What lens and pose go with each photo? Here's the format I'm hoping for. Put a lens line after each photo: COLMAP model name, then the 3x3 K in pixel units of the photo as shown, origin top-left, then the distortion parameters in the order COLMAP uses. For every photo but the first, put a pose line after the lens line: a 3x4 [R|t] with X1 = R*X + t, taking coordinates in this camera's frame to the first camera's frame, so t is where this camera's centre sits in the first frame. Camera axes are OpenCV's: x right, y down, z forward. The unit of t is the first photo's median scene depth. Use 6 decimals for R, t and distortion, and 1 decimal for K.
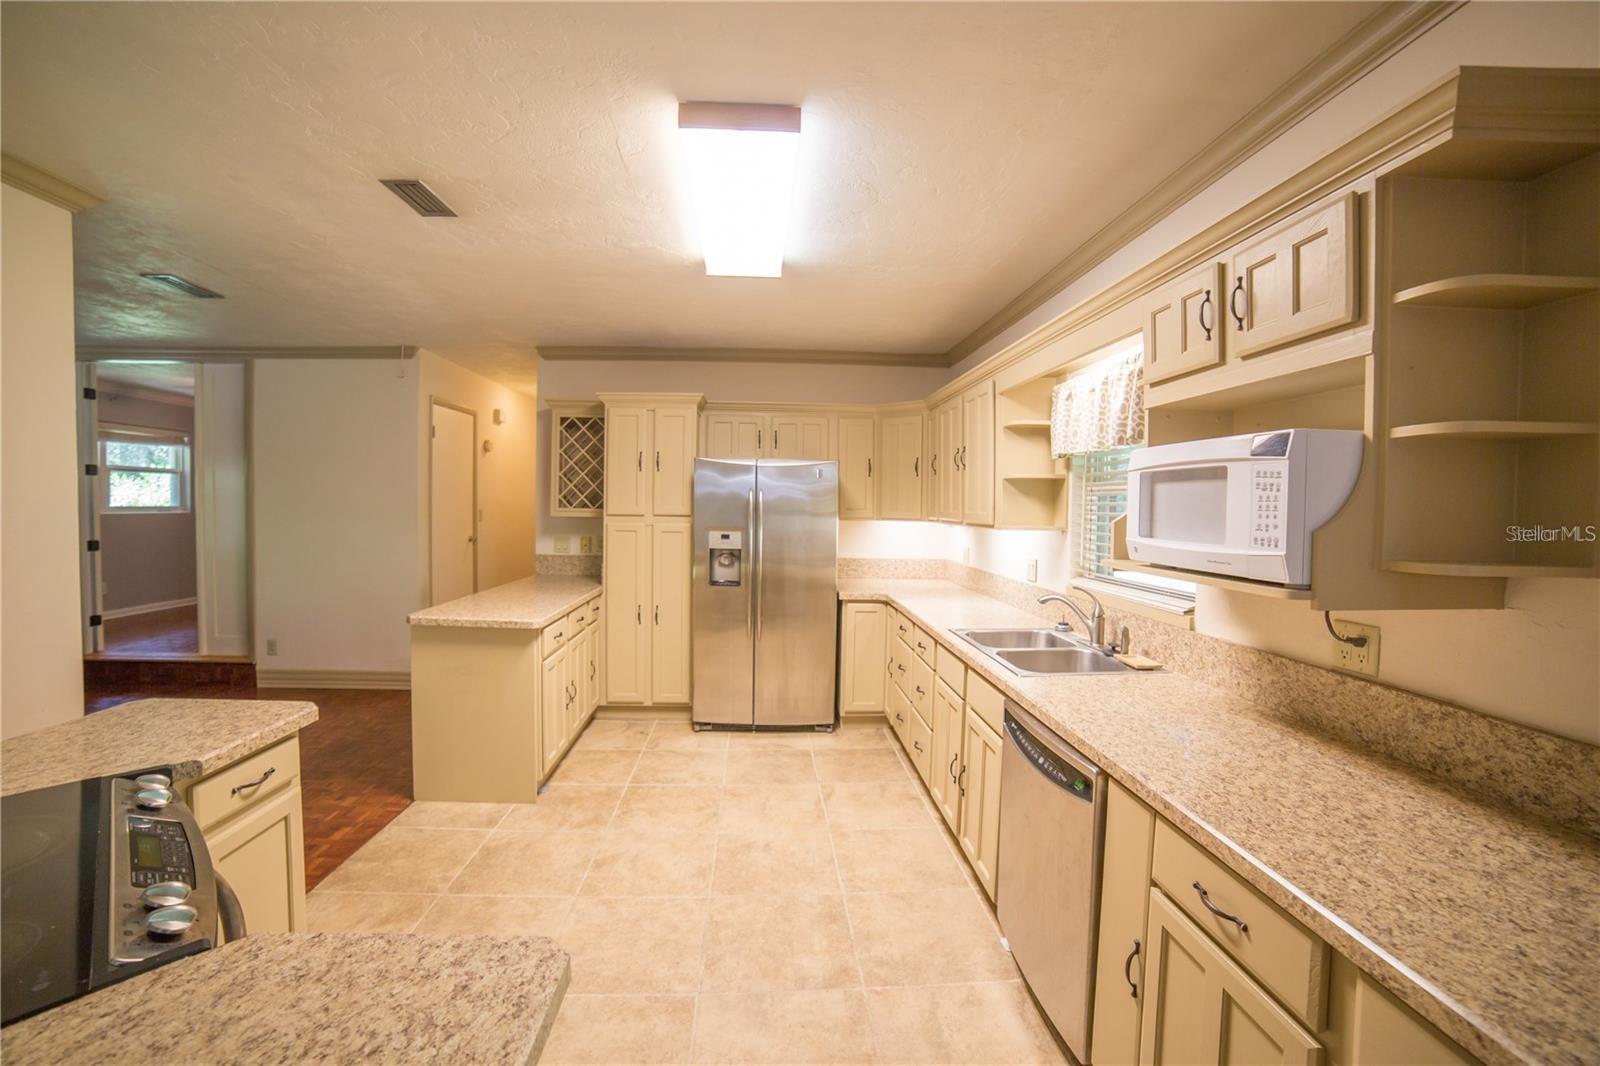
lens RADIAL K [[647.9, 0, 793.4], [0, 647.9, 521.9], [0, 0, 1]] dist [-0.113270, 0.042893]
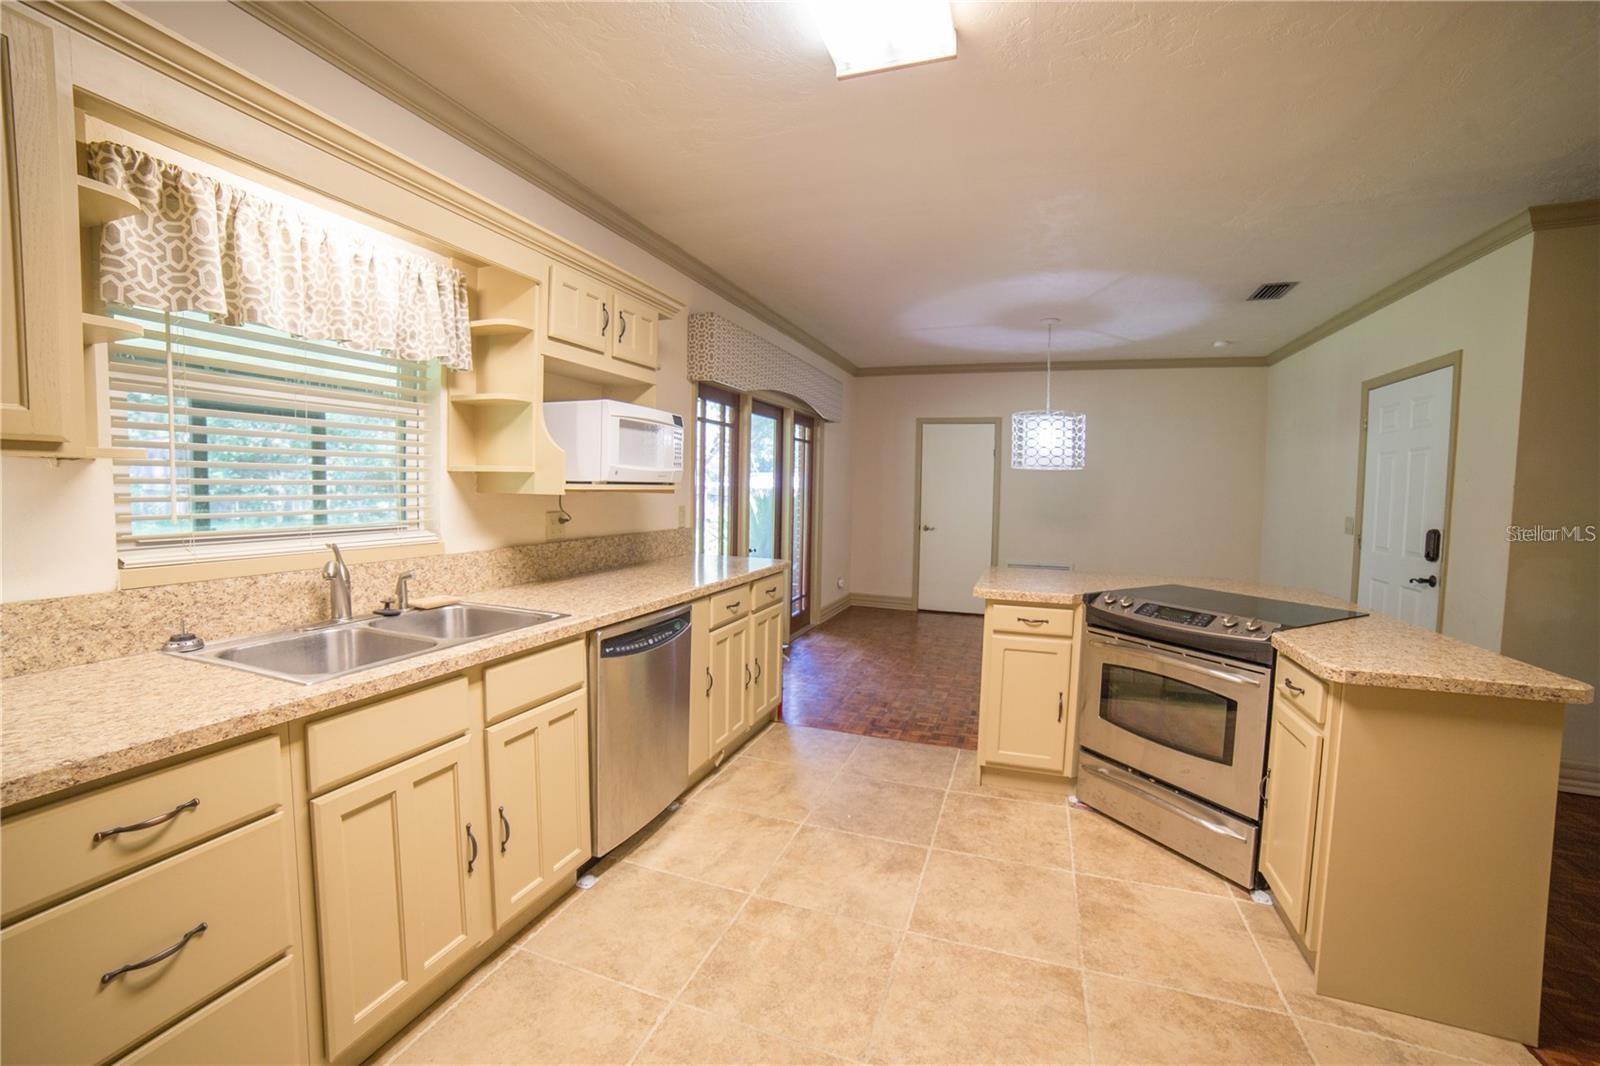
lens RADIAL K [[647.9, 0, 793.4], [0, 647.9, 521.9], [0, 0, 1]] dist [-0.113270, 0.042893]
pose [[-0.916338, -0.049559, 0.397327, -0.217851], [-0.016287, 0.996103, 0.086683, 0.011898], [-0.400075, 0.072960, -0.913574, 1.189479]]
